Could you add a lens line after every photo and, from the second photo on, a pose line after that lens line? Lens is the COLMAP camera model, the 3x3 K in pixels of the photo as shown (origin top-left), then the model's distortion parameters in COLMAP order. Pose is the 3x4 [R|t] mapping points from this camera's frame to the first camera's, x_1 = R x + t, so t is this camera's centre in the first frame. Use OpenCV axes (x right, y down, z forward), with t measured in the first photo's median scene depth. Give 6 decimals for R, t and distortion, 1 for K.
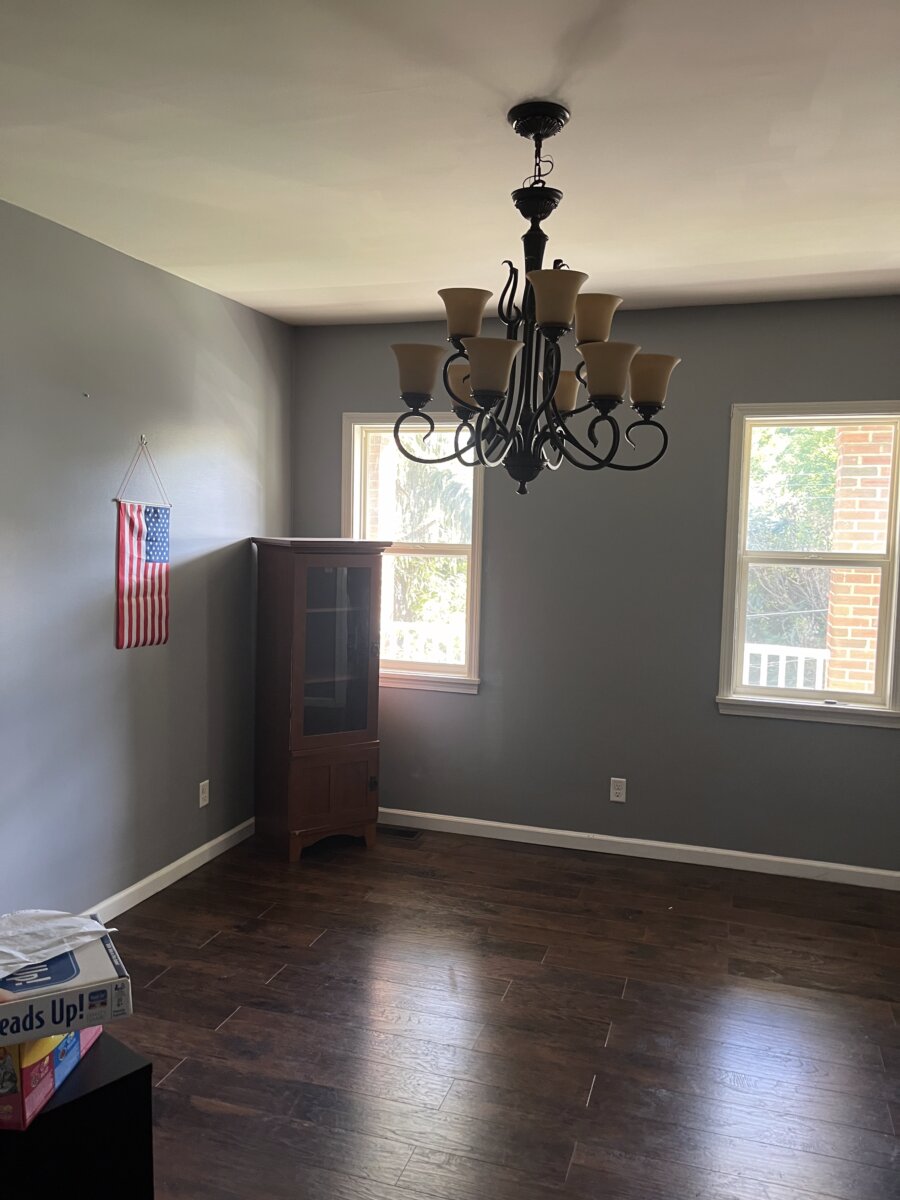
lens RADIAL K [[899.2, 0, 456.3], [0, 899.2, 605.9], [0, 0, 1]] dist [0.050105, -0.078970]
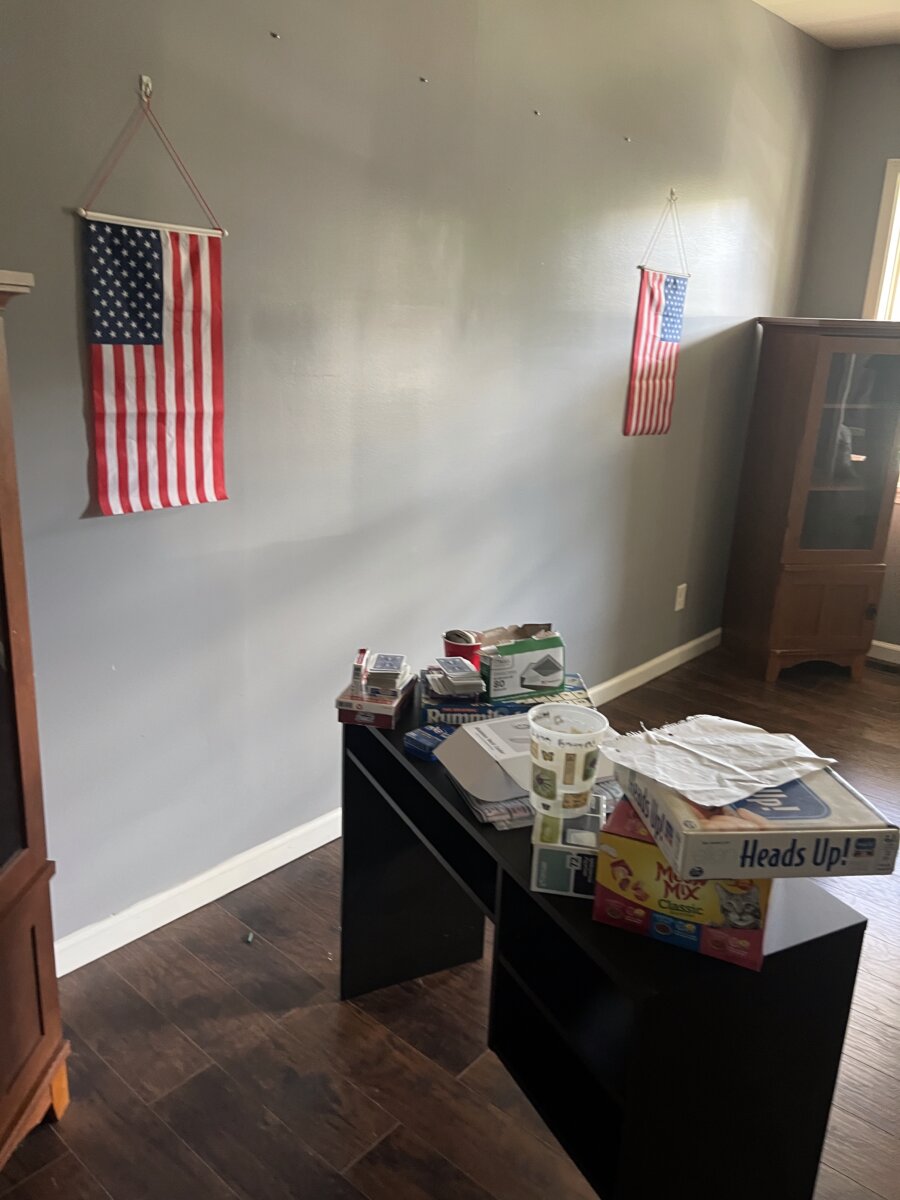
lens RADIAL K [[899.2, 0, 446.5], [0, 899.2, 592.8], [0, 0, 1]] dist [0.050105, -0.078970]
pose [[0.916924, 0.128124, -0.377934, -0.165004], [-0.050872, 0.976859, 0.207745, 0.021260], [0.395805, -0.171260, 0.902224, 0.054748]]
